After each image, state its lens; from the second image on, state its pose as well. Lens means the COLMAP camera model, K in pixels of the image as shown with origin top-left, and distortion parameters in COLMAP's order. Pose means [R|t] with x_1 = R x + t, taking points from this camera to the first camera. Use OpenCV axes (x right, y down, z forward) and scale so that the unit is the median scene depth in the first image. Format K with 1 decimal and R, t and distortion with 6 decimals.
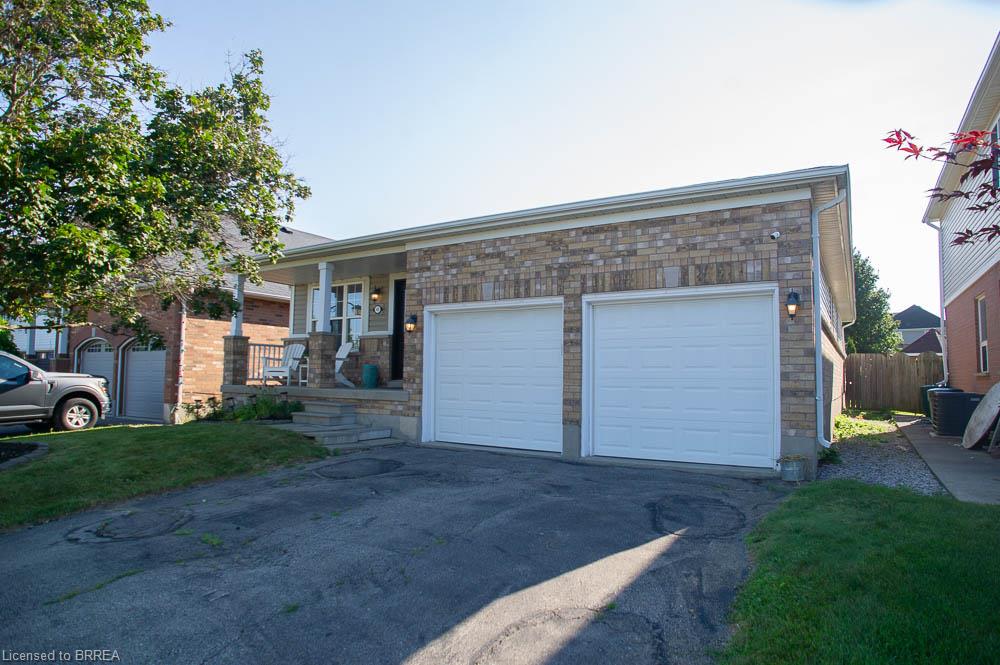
lens RADIAL K [[568.5, 0, 500.6], [0, 568.5, 335.3], [0, 0, 1]] dist [-0.001849, -0.000015]
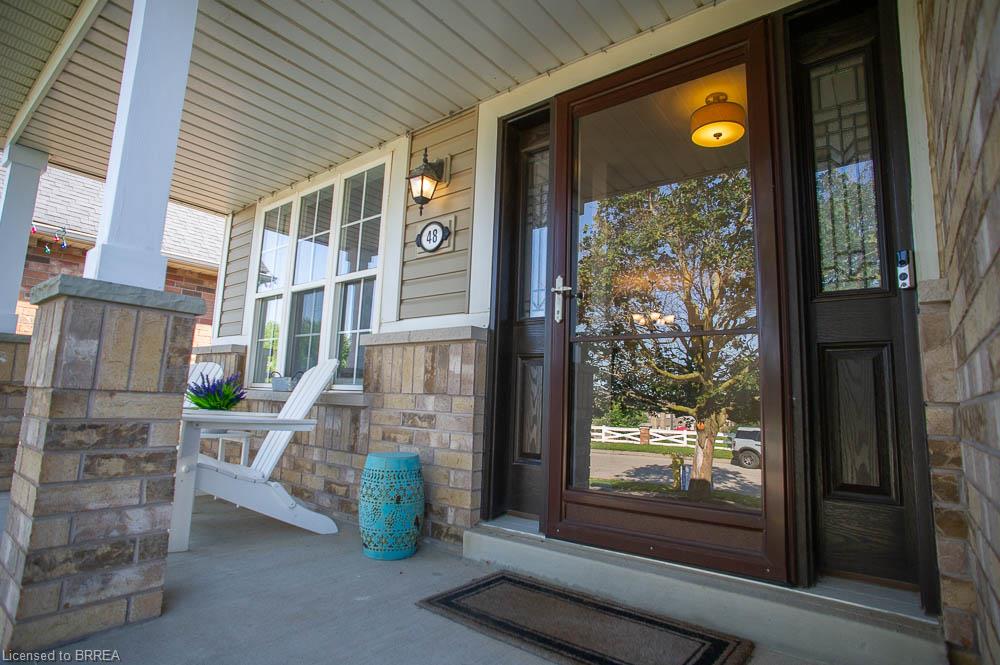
lens RADIAL K [[515.9, 0, 499.2], [0, 515.9, 329.1], [0, 0, 1]] dist [-0.034528, 0.000335]
pose [[0.993642, 0.009086, -0.112216, -0.166652], [-0.016823, 0.997531, -0.068189, 0.015076], [0.111319, 0.069644, 0.991341, 0.811656]]
